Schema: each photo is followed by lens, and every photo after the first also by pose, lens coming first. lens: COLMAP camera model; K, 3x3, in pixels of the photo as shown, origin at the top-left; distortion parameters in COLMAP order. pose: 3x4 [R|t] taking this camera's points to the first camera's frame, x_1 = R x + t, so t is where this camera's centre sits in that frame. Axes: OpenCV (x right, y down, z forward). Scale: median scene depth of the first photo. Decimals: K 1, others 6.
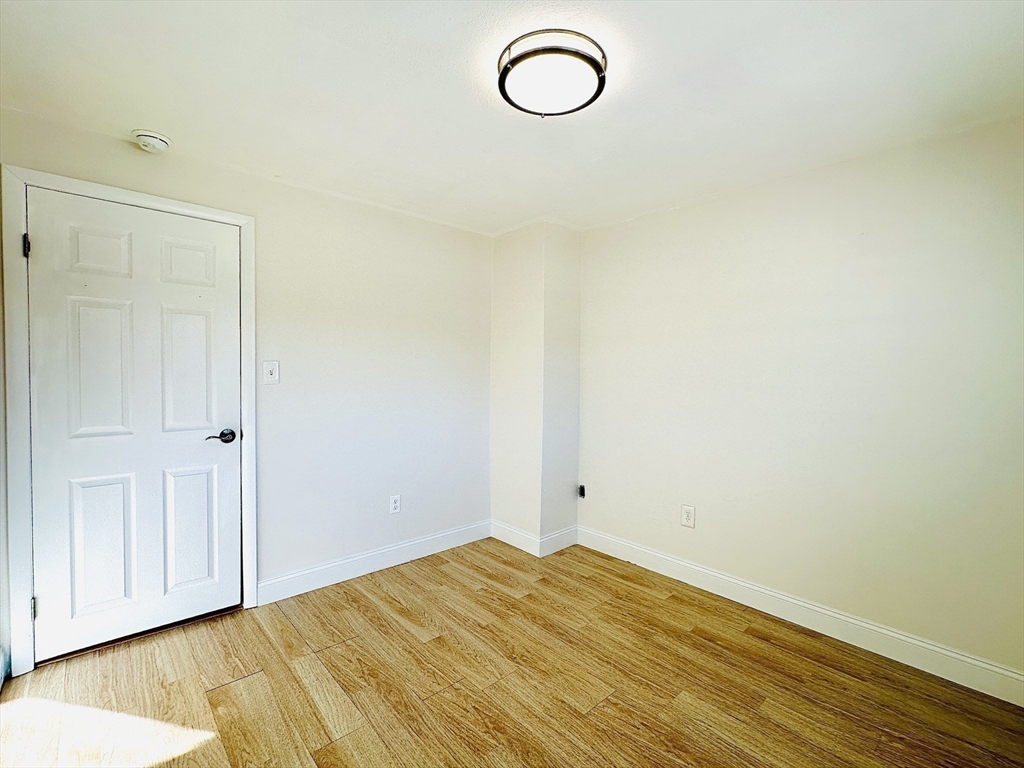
lens RADIAL K [[461.2, 0, 510.2], [0, 461.2, 383.5], [0, 0, 1]] dist [-0.001930, 0.000110]
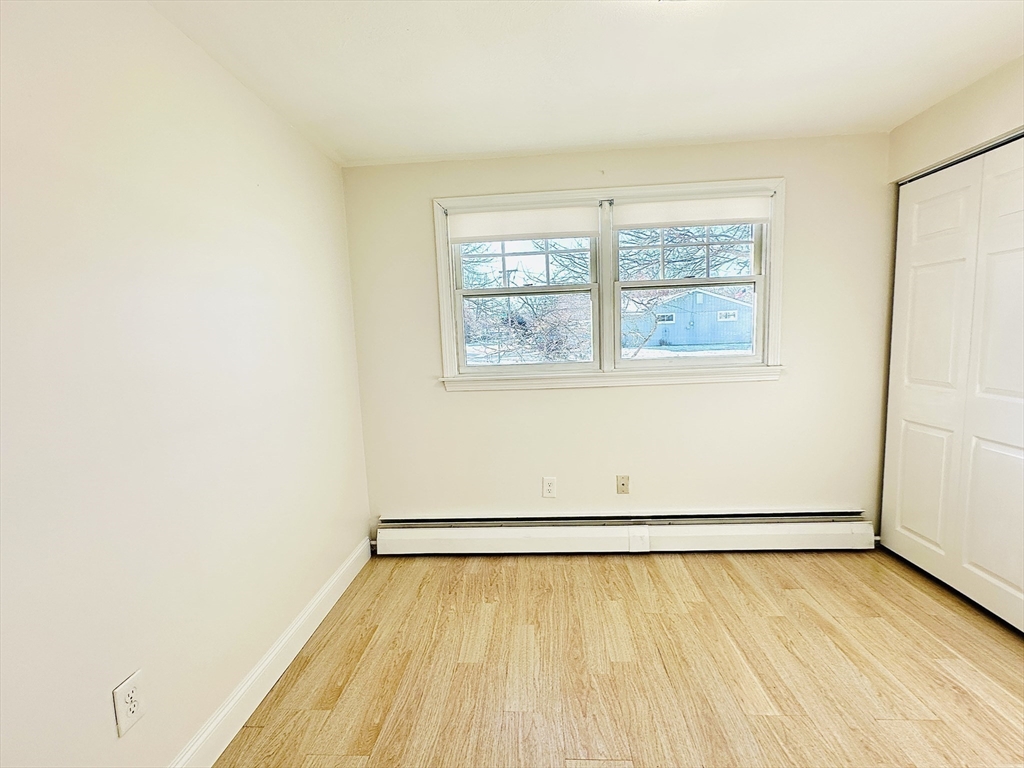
lens RADIAL K [[461.2, 0, 506.7], [0, 461.2, 383.1], [0, 0, 1]] dist [-0.001930, 0.000110]
pose [[-0.693858, -0.058137, 0.717761, -0.209289], [0.052588, 0.989983, 0.131024, -0.061991], [-0.718189, 0.128658, -0.683851, 1.451248]]
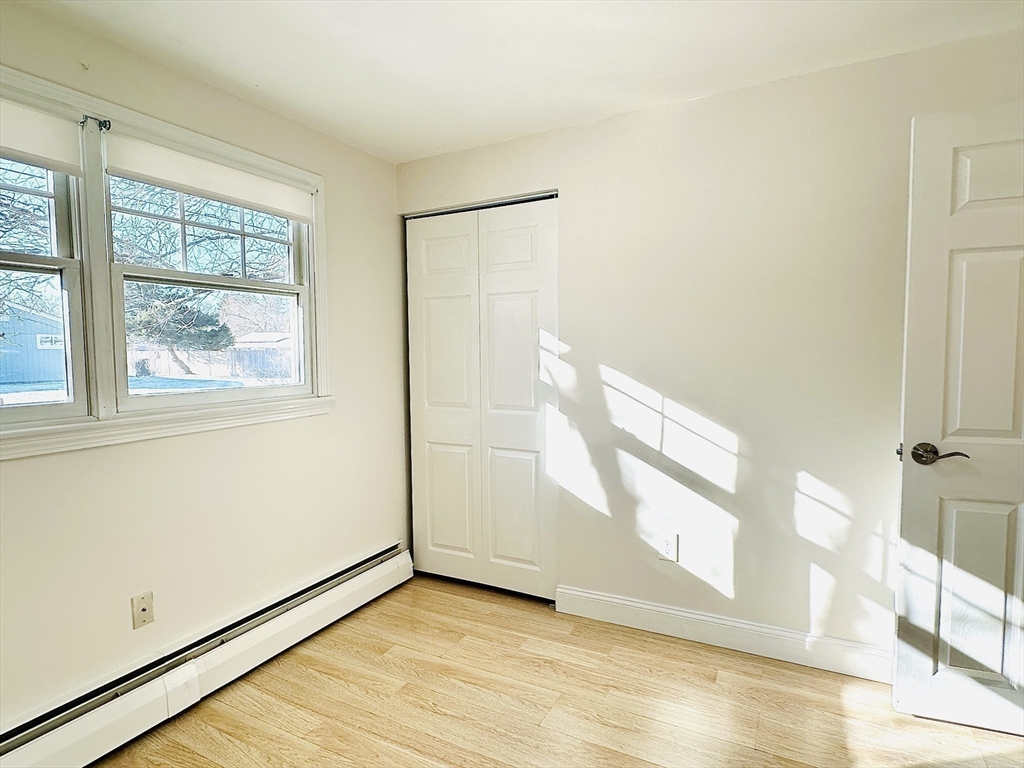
lens RADIAL K [[565.4, 0, 506.9], [0, 565.4, 387.5], [0, 0, 1]] dist [-0.002594, 0.000388]
pose [[-0.941623, 0.023984, -0.335814, 0.257420], [-0.006106, 0.996079, 0.088261, -0.040031], [0.336614, 0.085159, -0.937784, 1.401984]]
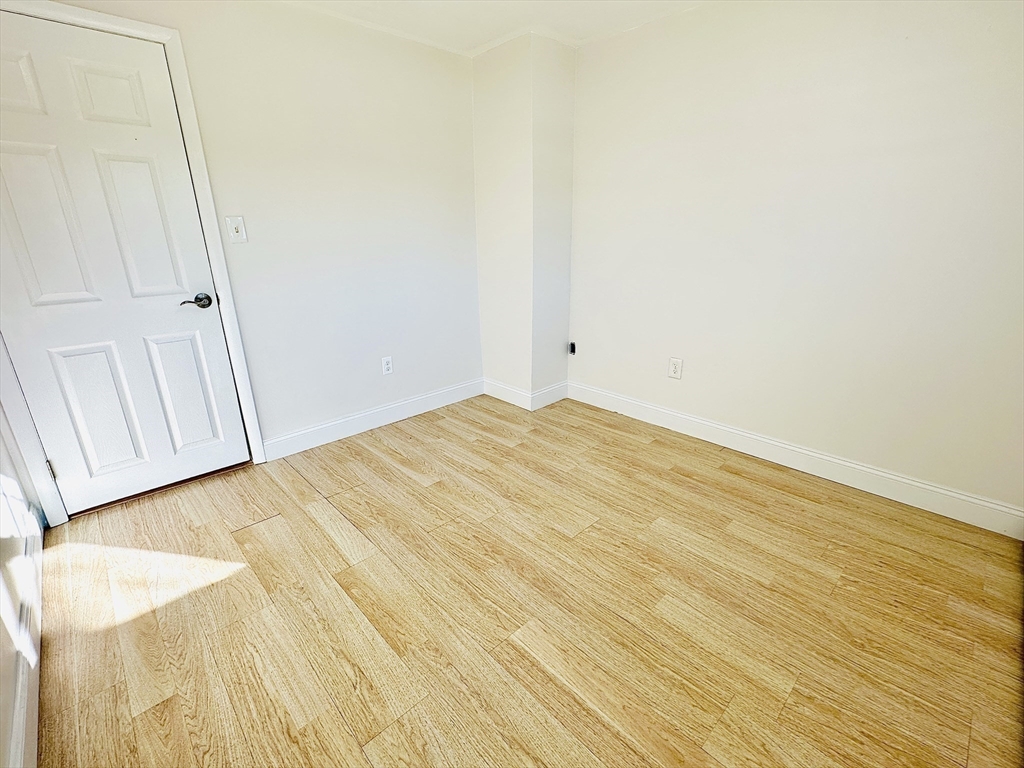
lens RADIAL K [[461.2, 0, 509.8], [0, 461.2, 382.0], [0, 0, 1]] dist [-0.001930, 0.000110]
pose [[0.999439, -0.031390, 0.011698, 0.006520], [0.026760, 0.958200, 0.284844, 0.021075], [-0.020150, -0.284371, 0.958503, 0.023053]]
